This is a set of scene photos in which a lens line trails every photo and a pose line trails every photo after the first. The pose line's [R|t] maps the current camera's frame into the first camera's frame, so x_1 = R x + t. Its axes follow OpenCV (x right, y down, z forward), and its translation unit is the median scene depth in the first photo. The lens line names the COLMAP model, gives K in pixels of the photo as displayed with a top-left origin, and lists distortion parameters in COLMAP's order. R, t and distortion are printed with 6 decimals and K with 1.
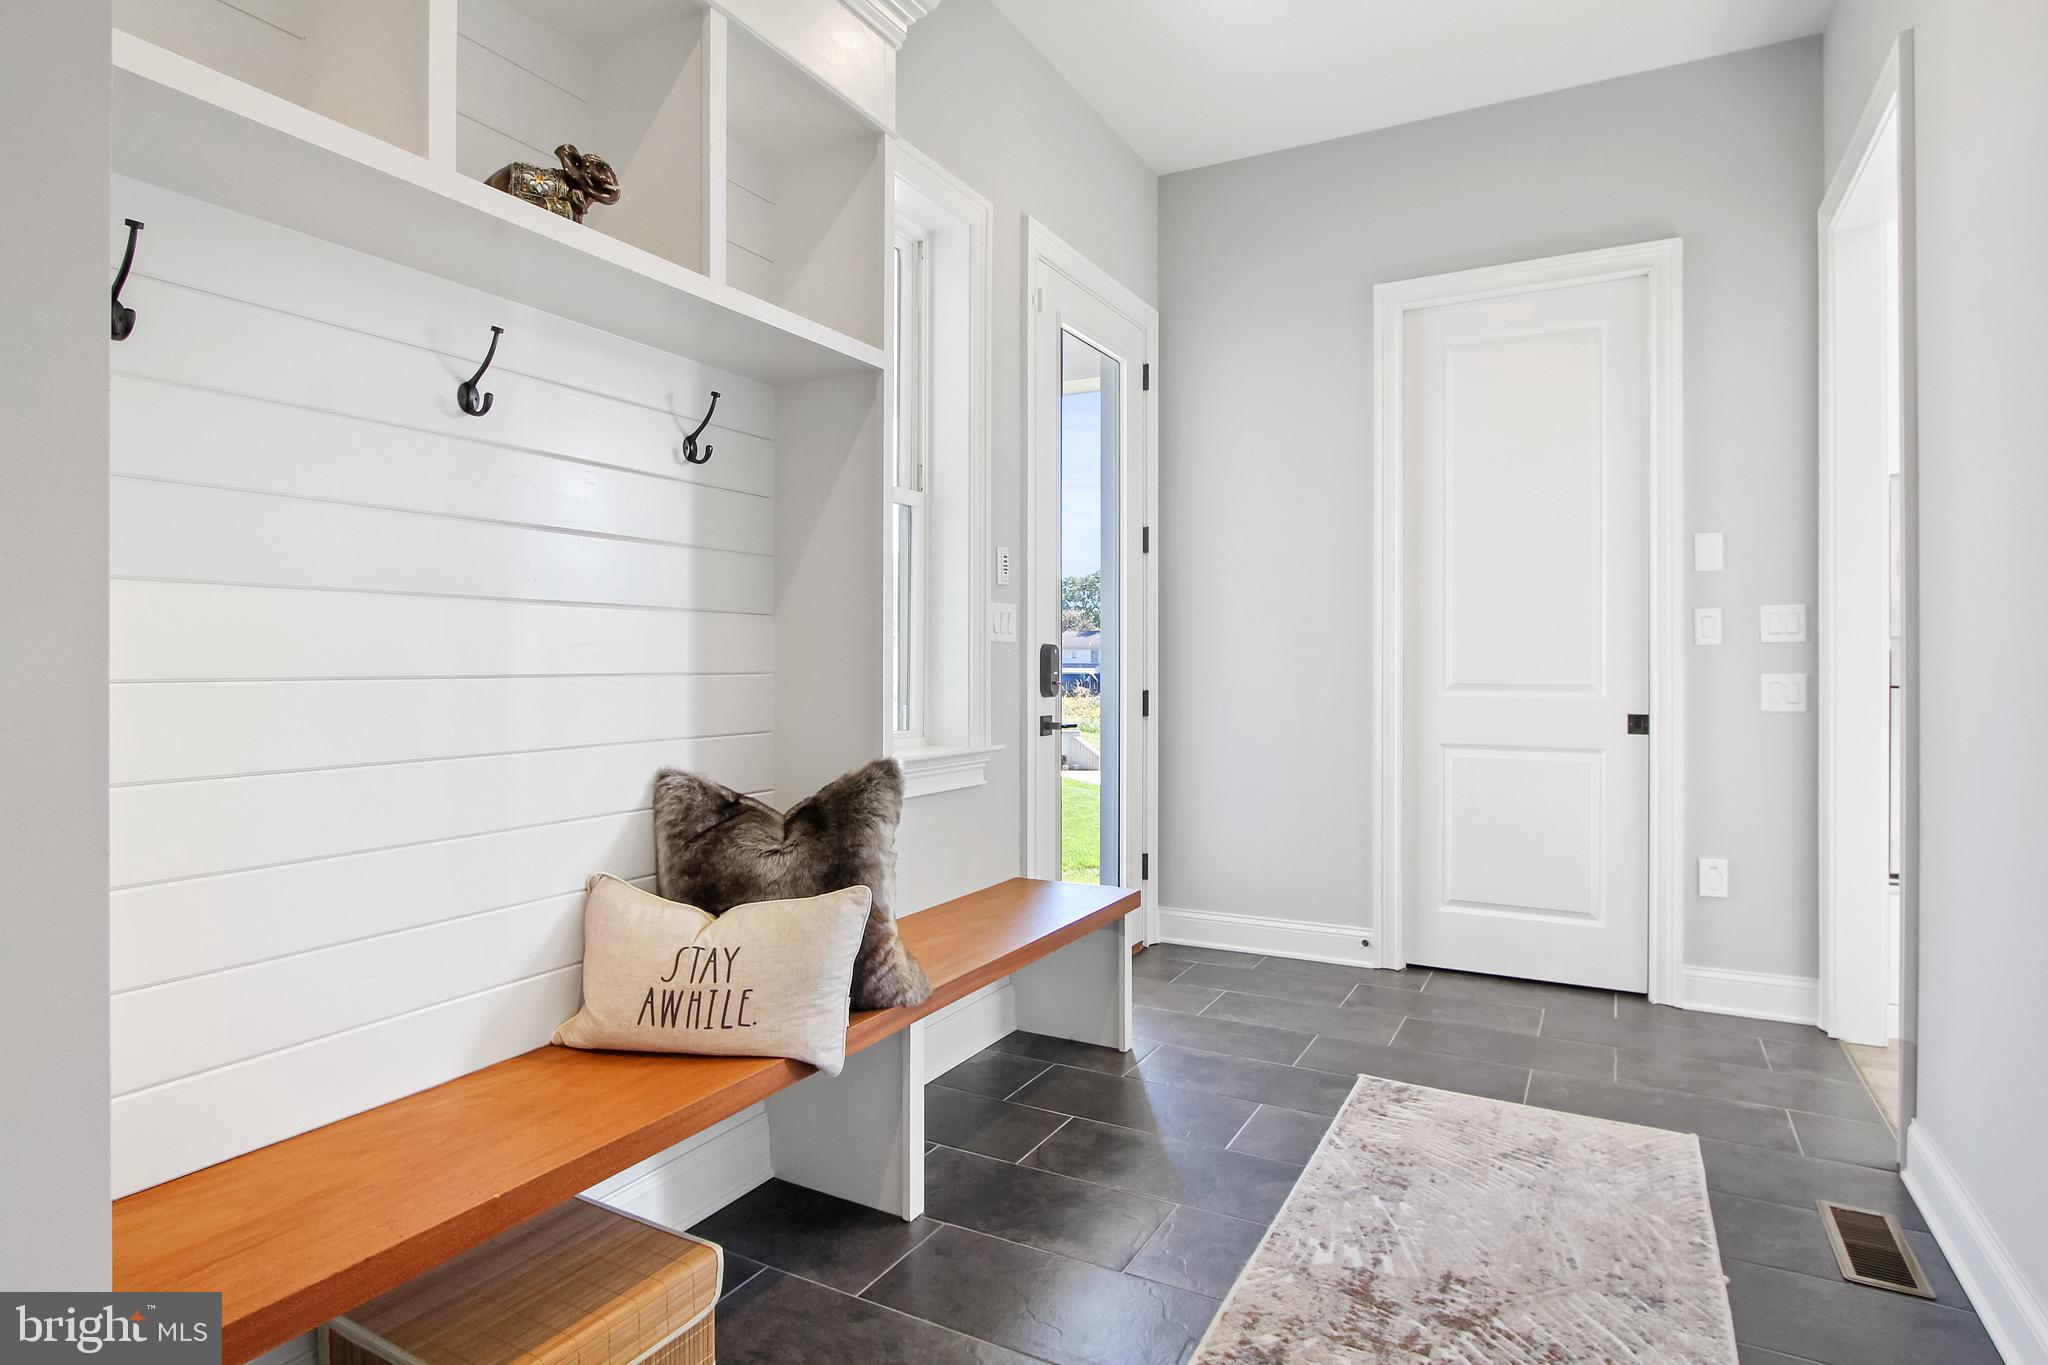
lens RADIAL K [[1082.3, 0, 1036.8], [0, 1082.3, 680.9], [0, 0, 1]] dist [-0.006805, -0.001583]
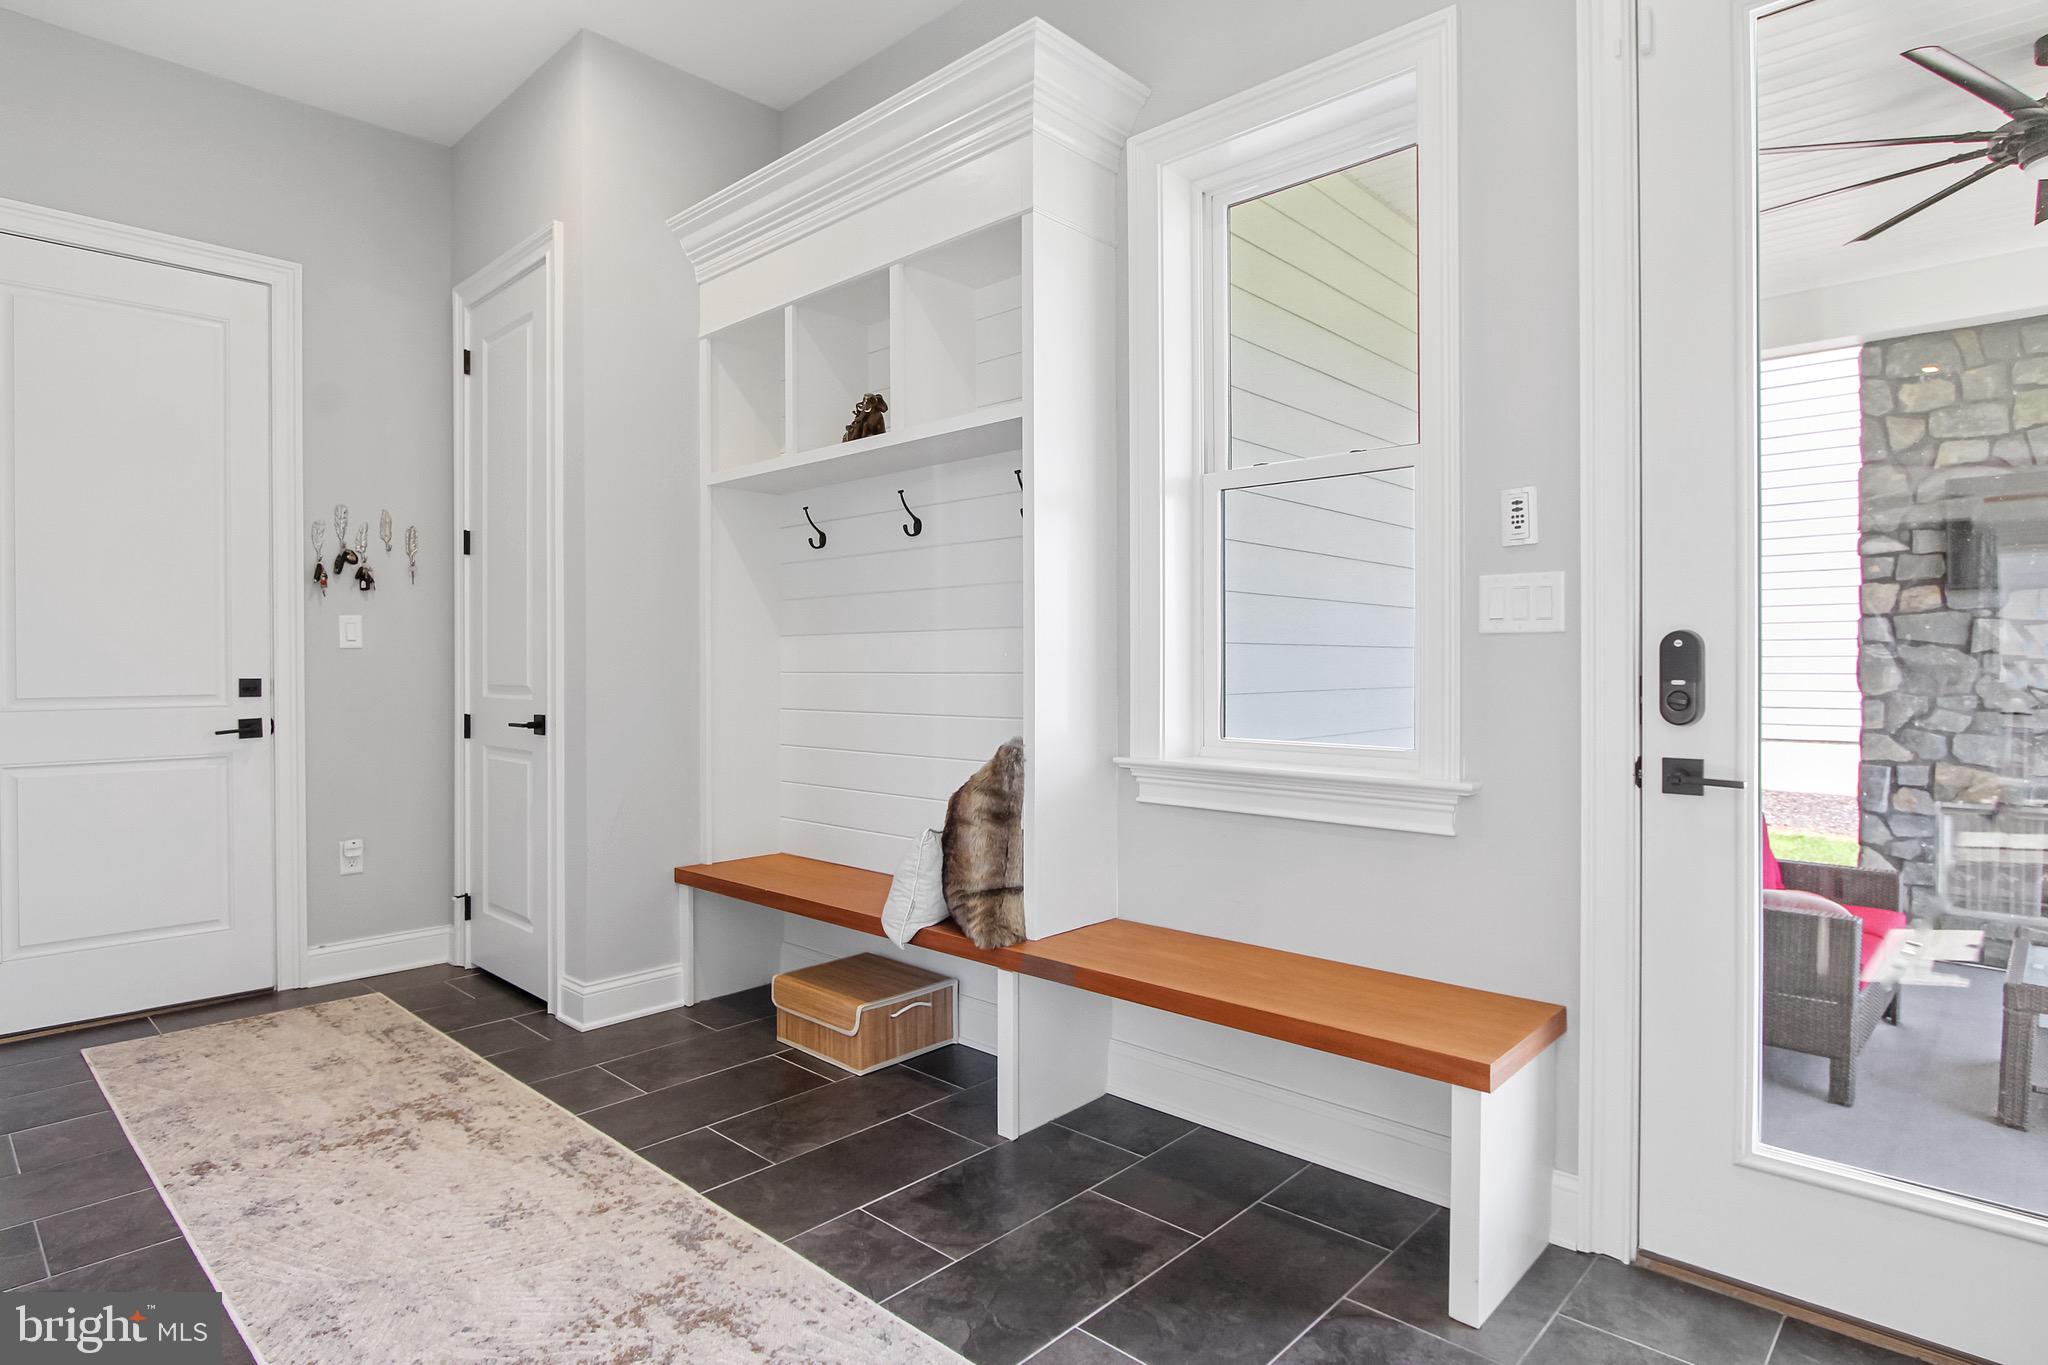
lens RADIAL K [[1082.3, 0, 1030.4], [0, 1082.3, 669.2], [0, 0, 1]] dist [-0.006805, -0.001583]
pose [[-0.249720, 0.005663, -0.968302, 1.200345], [-0.009577, 0.999920, 0.008318, -0.028443], [0.968271, 0.011350, -0.249645, 1.546606]]
